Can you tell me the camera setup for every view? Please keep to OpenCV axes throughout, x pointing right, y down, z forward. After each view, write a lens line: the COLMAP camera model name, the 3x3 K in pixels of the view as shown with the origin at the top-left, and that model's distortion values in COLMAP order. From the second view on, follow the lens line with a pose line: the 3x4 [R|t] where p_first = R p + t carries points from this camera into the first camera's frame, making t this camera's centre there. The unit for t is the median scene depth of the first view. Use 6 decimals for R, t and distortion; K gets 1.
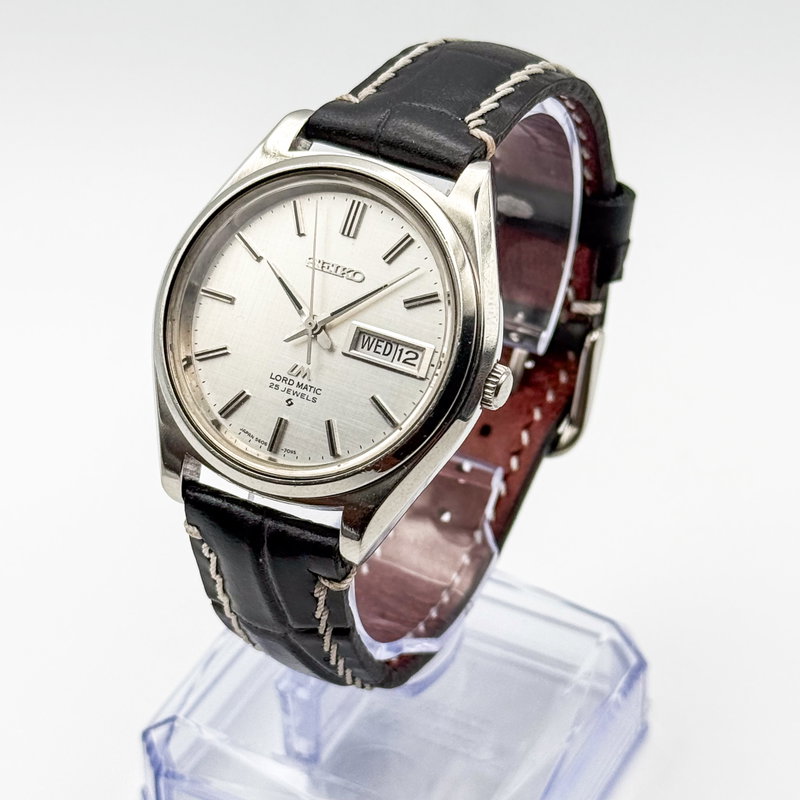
lens RADIAL K [[2357.3, 0, 400.0], [0, 2357.3, 400.0], [0, 0, 1]] dist [0.126693, 1.245932]
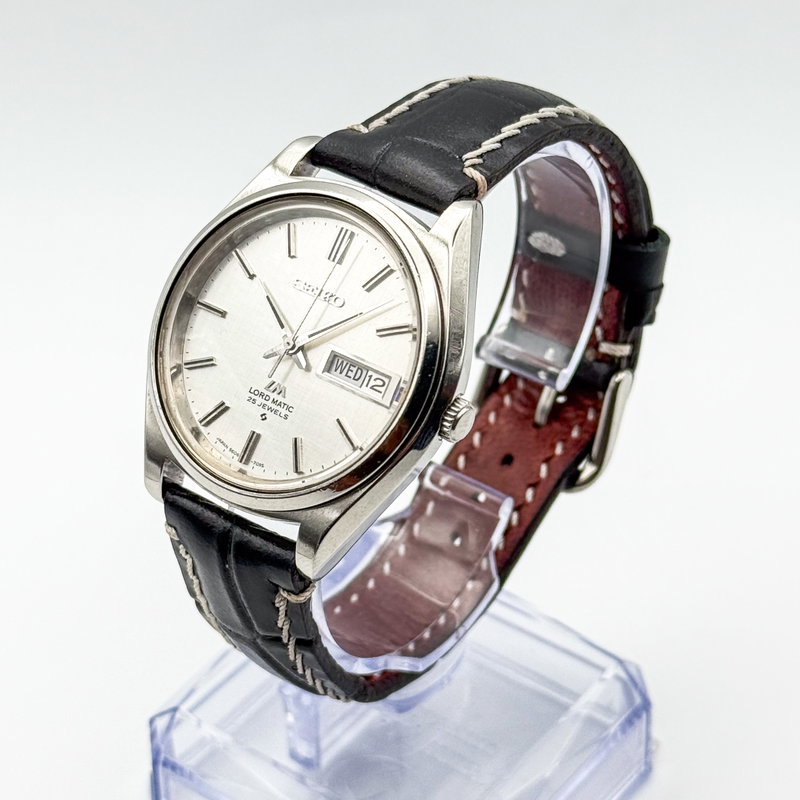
lens RADIAL K [[2357.3, 0, 400.0], [0, 2357.3, 400.0], [0, 0, 1]] dist [0.126693, 1.245932]
pose [[0.986834, 0.088200, -0.135573, 0.146805], [-0.088234, 0.996083, 0.005775, -0.017165], [0.135551, 0.006263, 0.990751, -0.018059]]
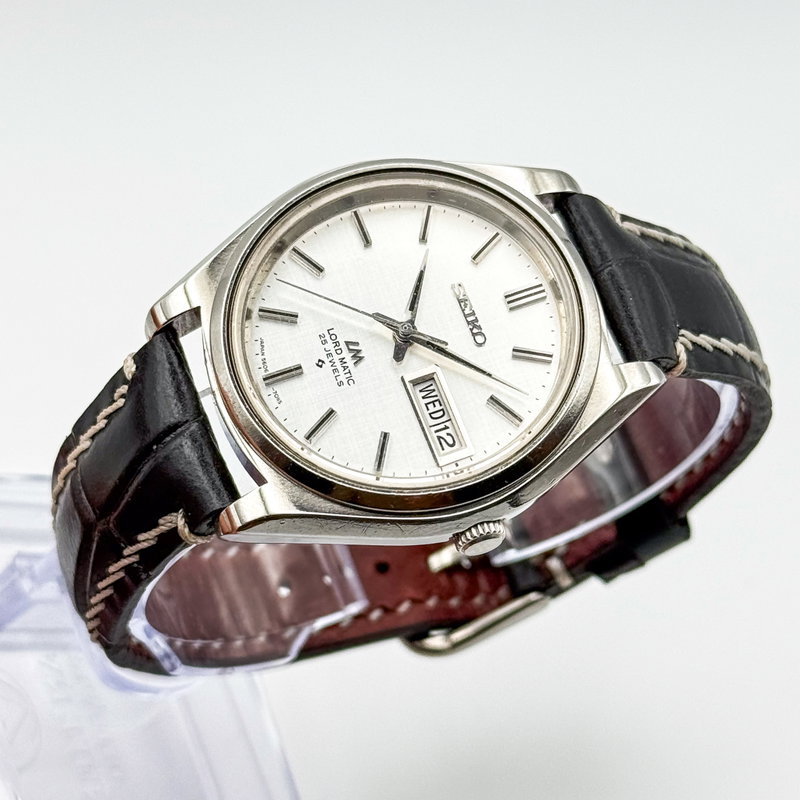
lens RADIAL K [[2357.3, 0, 400.0], [0, 2357.3, 400.0], [0, 0, 1]] dist [0.126693, 1.245932]
pose [[0.607174, 0.794219, 0.023588, -0.037265], [-0.787755, 0.605581, -0.112759, 0.082522], [-0.103840, 0.049883, 0.993342, 0.114152]]
